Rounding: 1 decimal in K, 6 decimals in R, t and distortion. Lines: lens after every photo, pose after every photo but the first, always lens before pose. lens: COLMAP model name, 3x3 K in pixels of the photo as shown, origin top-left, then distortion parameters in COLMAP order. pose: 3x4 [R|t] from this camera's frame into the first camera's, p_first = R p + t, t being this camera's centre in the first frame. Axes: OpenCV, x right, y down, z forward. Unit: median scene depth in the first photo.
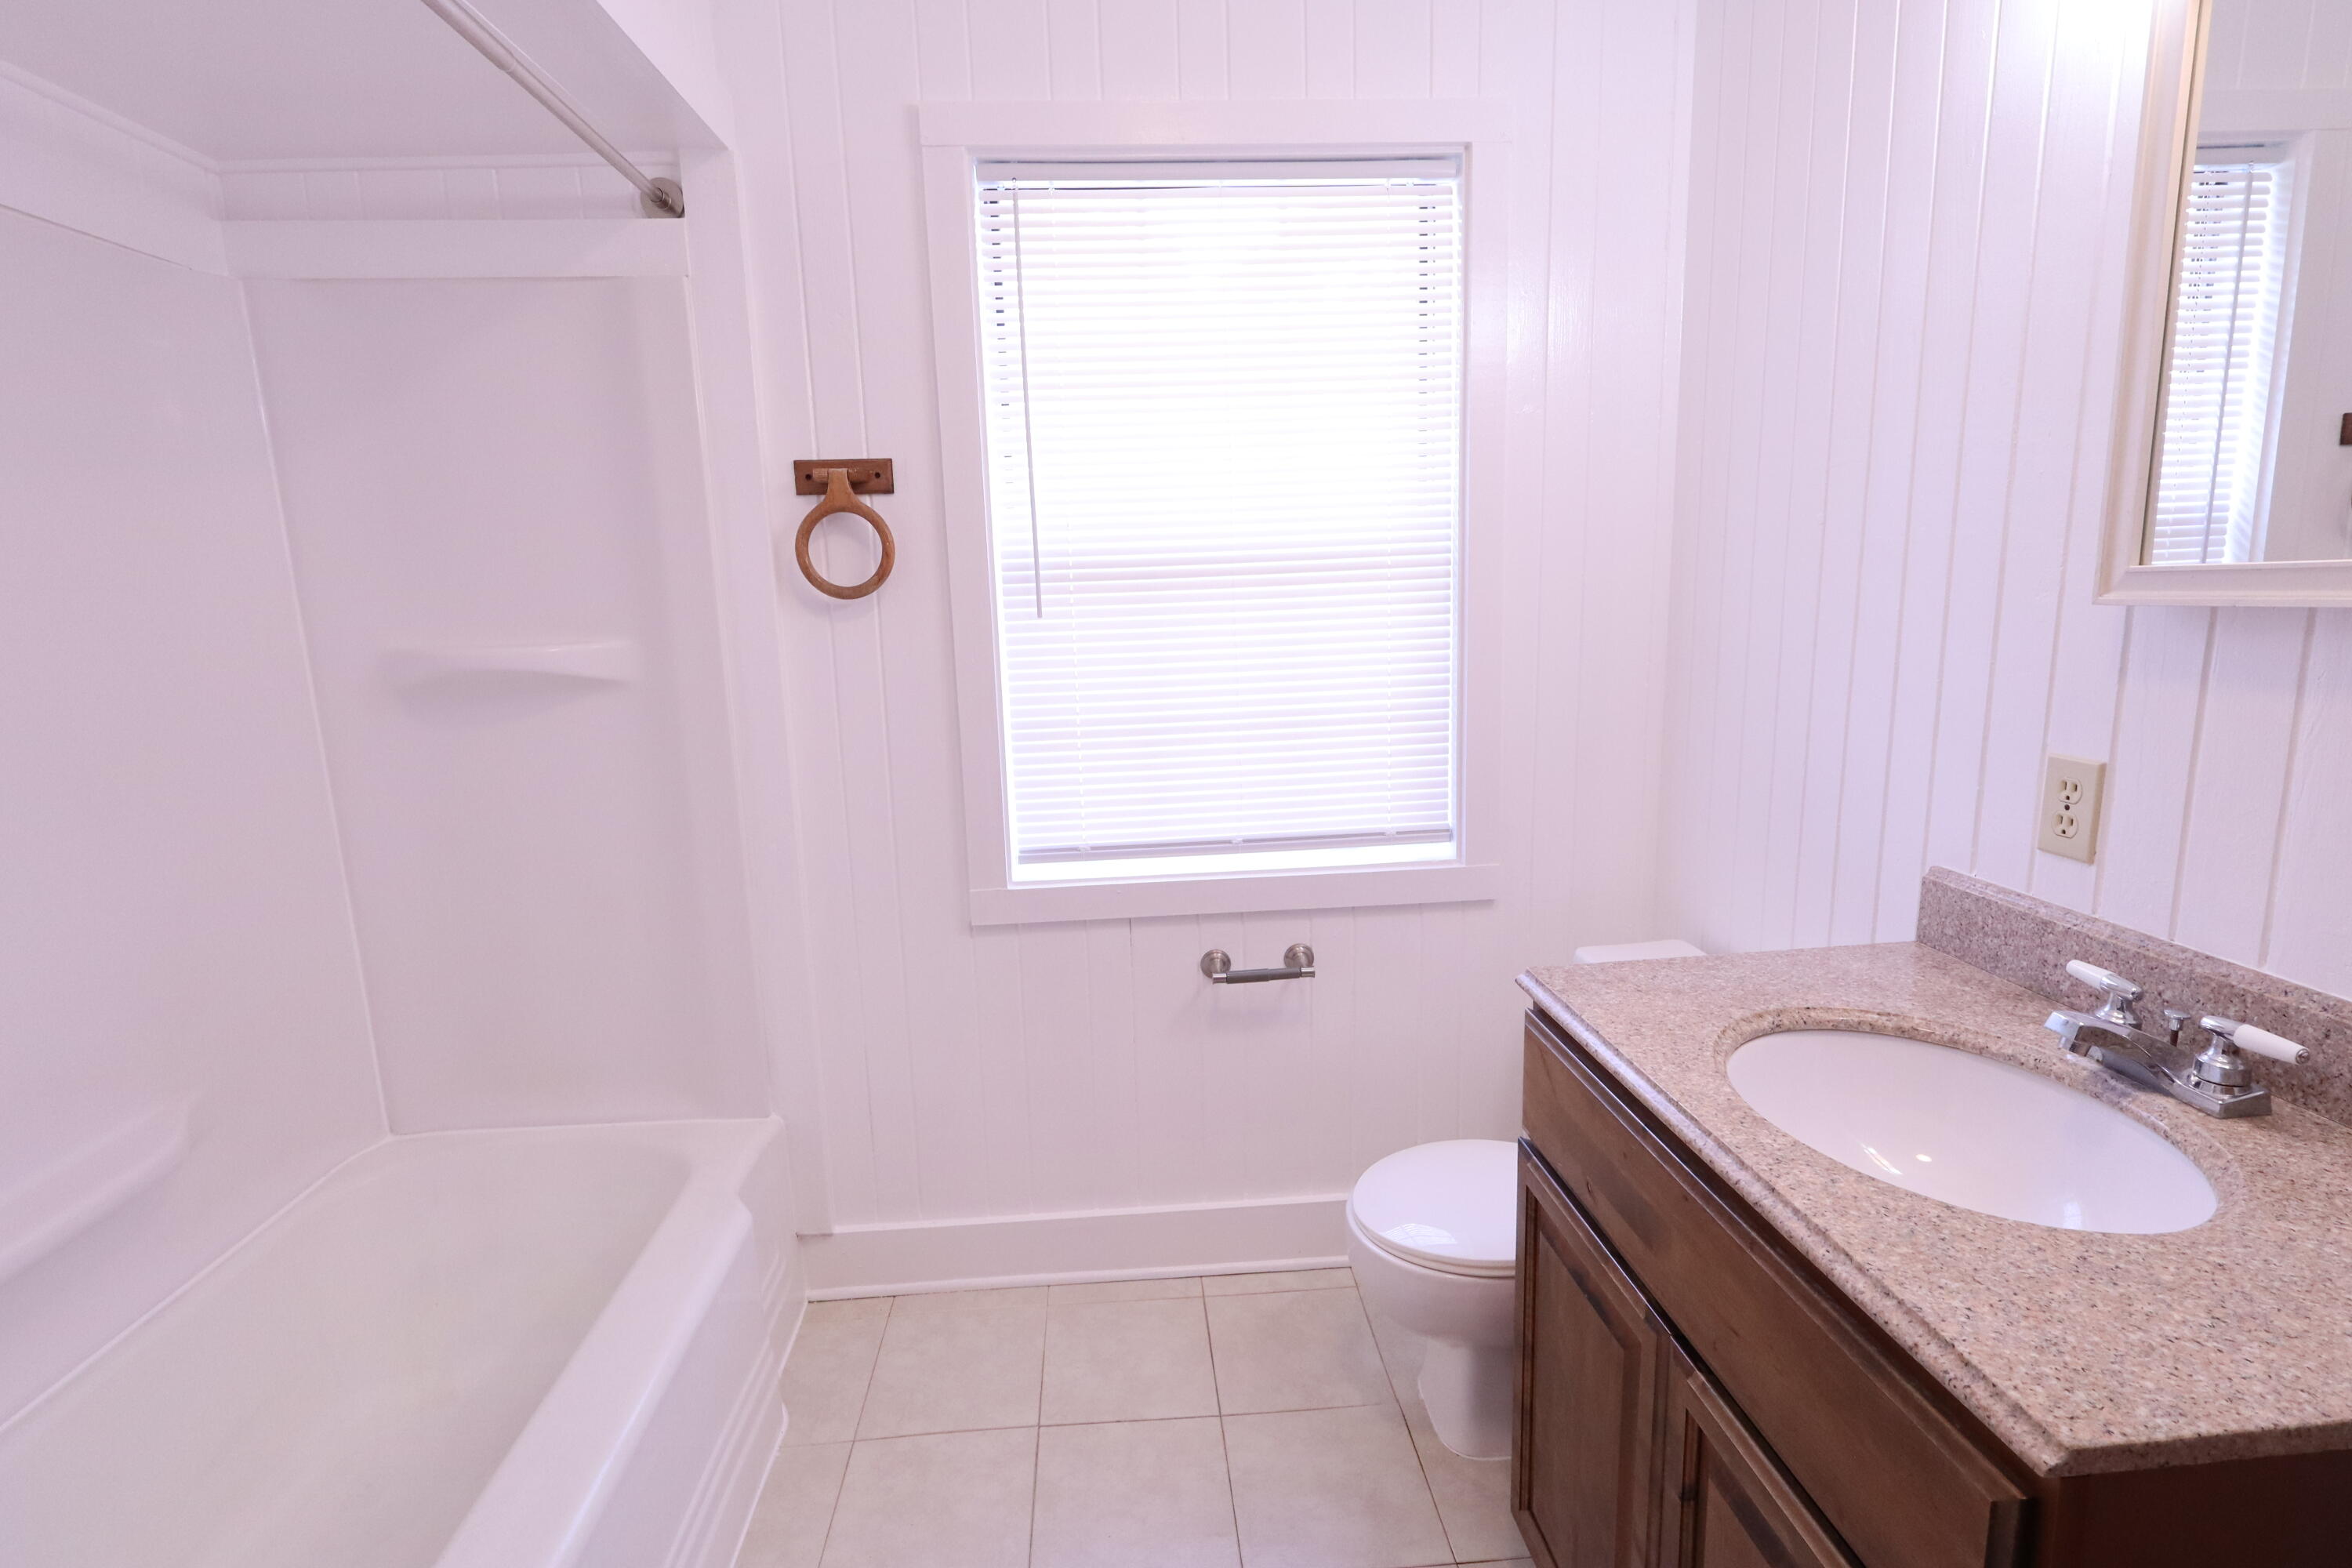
lens RADIAL K [[1079.2, 0, 1176.0], [0, 1079.2, 784.0], [0, 0, 1]] dist [-0.004282, 0.001109]
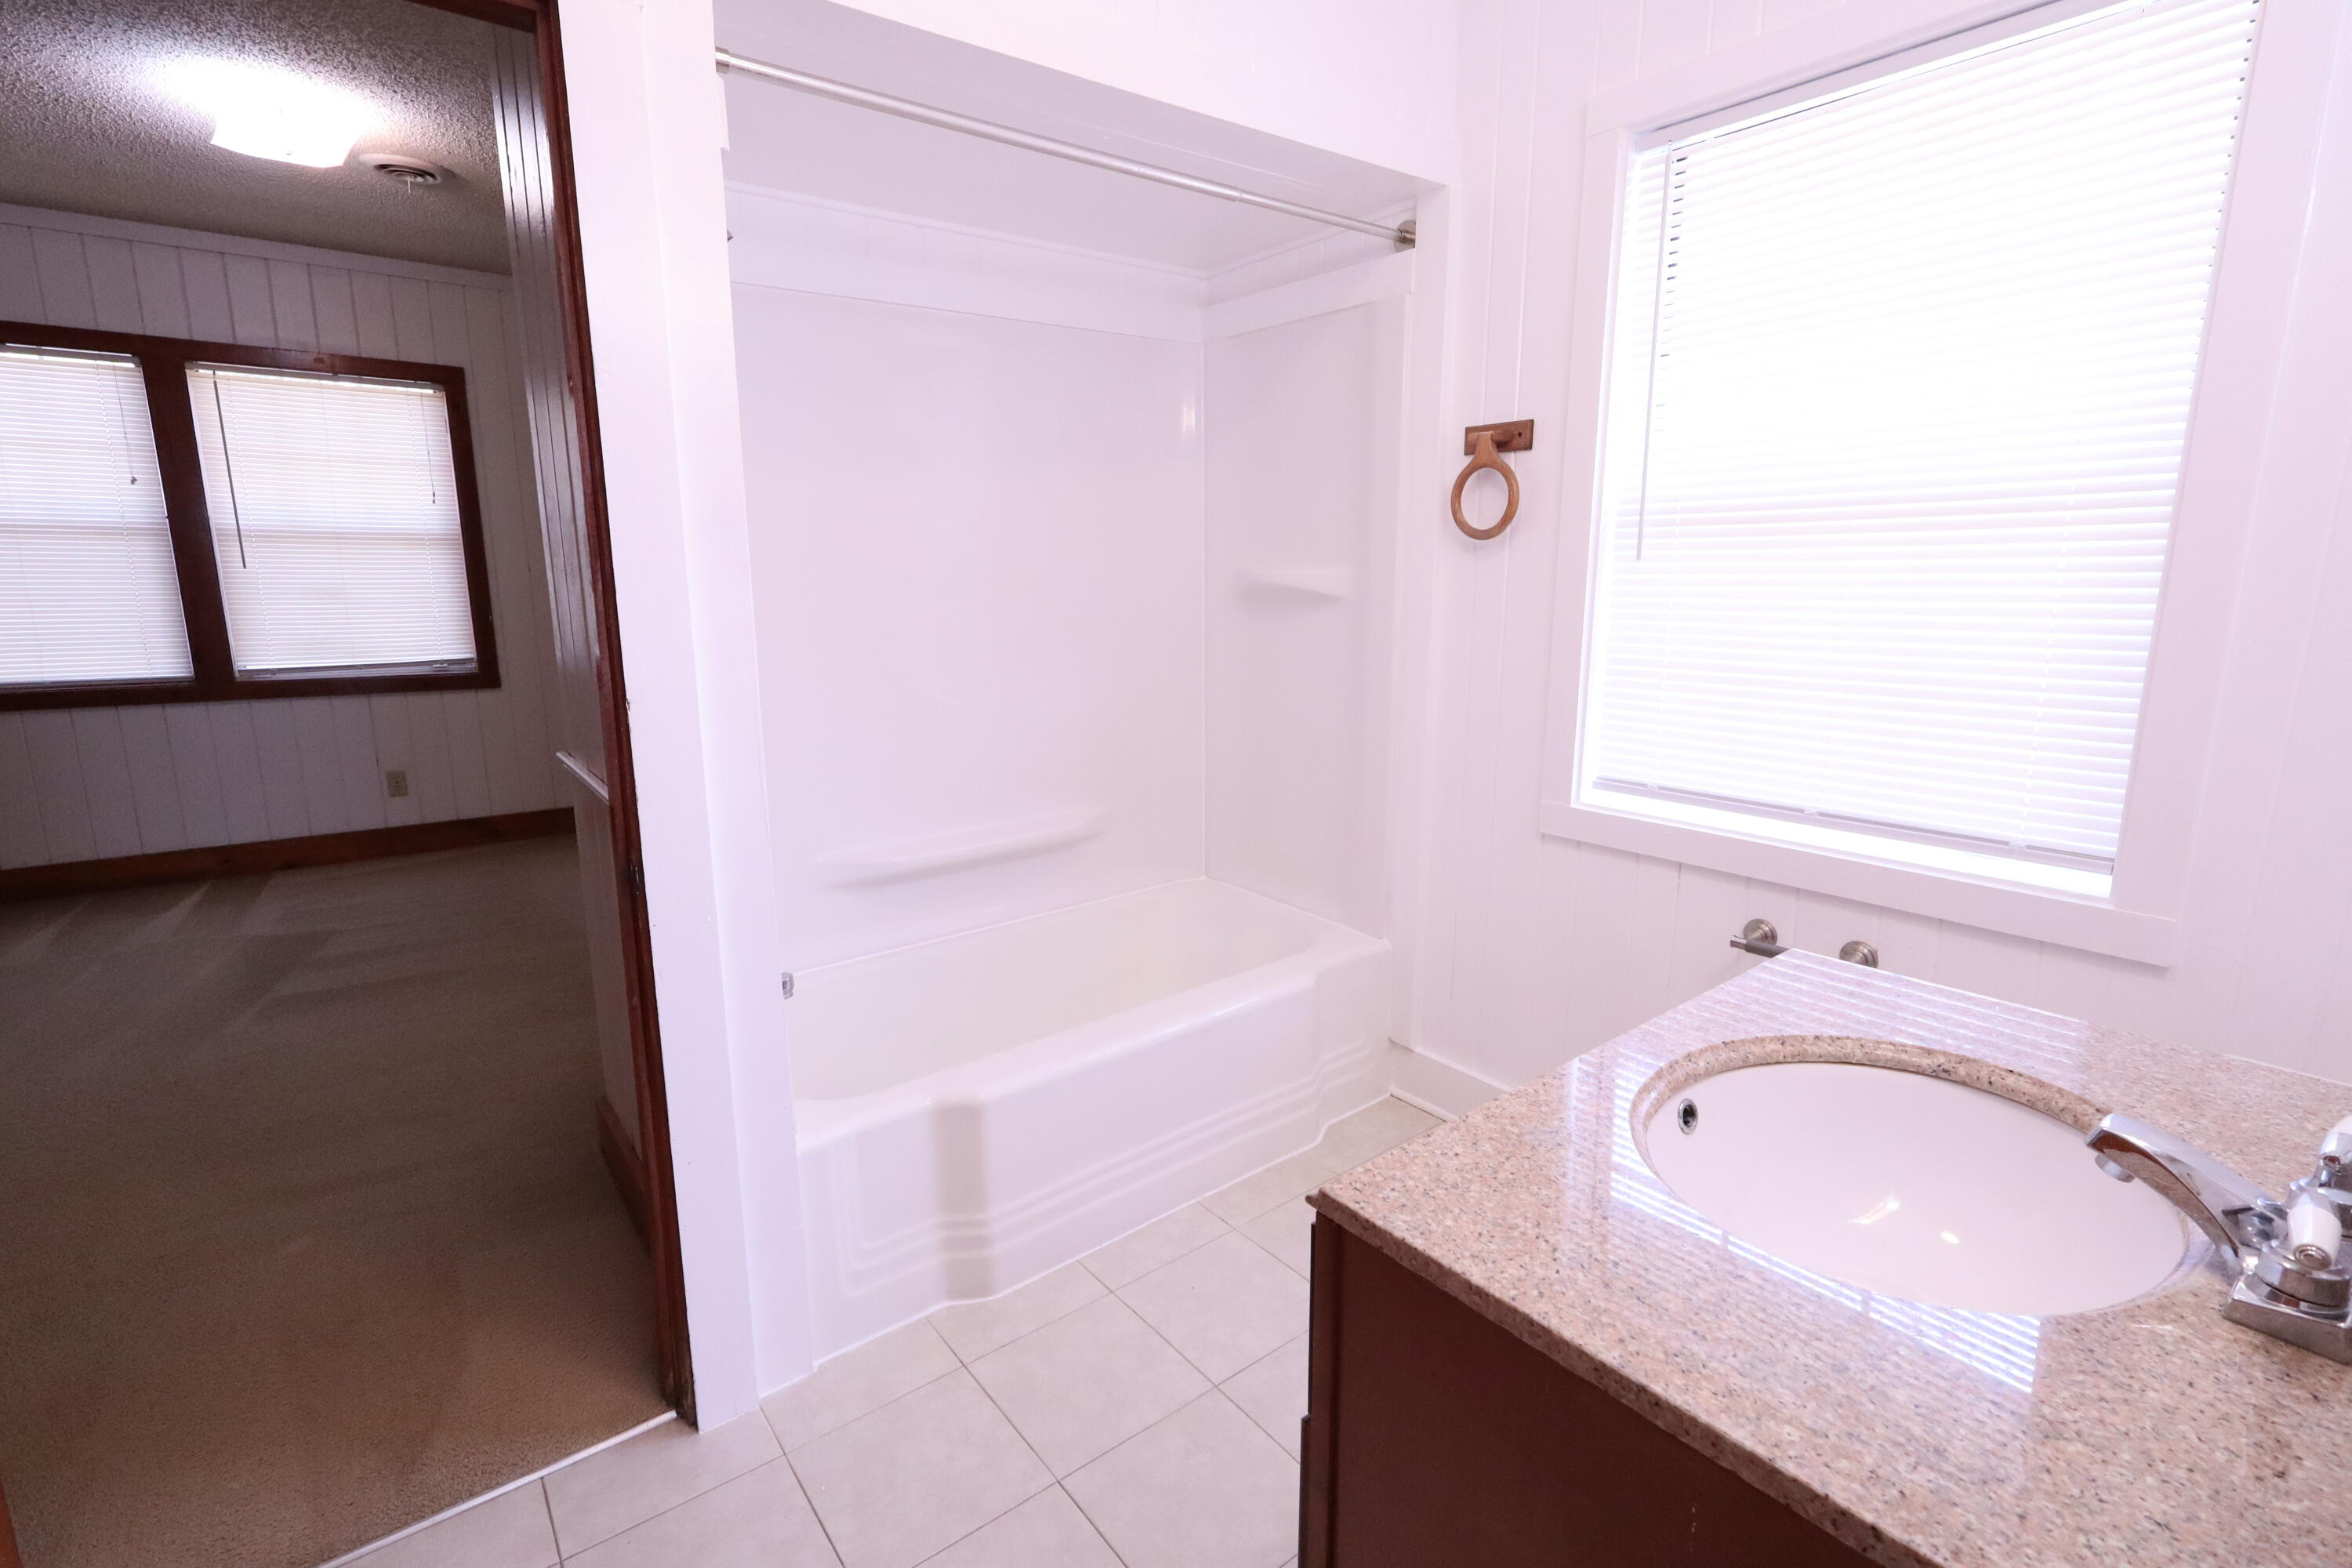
lens RADIAL K [[1093.4, 0, 1168.8], [0, 1093.4, 782.9], [0, 0, 1]] dist [-0.003454, 0.000145]
pose [[0.553922, 0.190988, -0.810367, 0.539151], [-0.158851, 0.979697, 0.122315, 0.001980], [0.817274, 0.060974, 0.573014, 0.021820]]
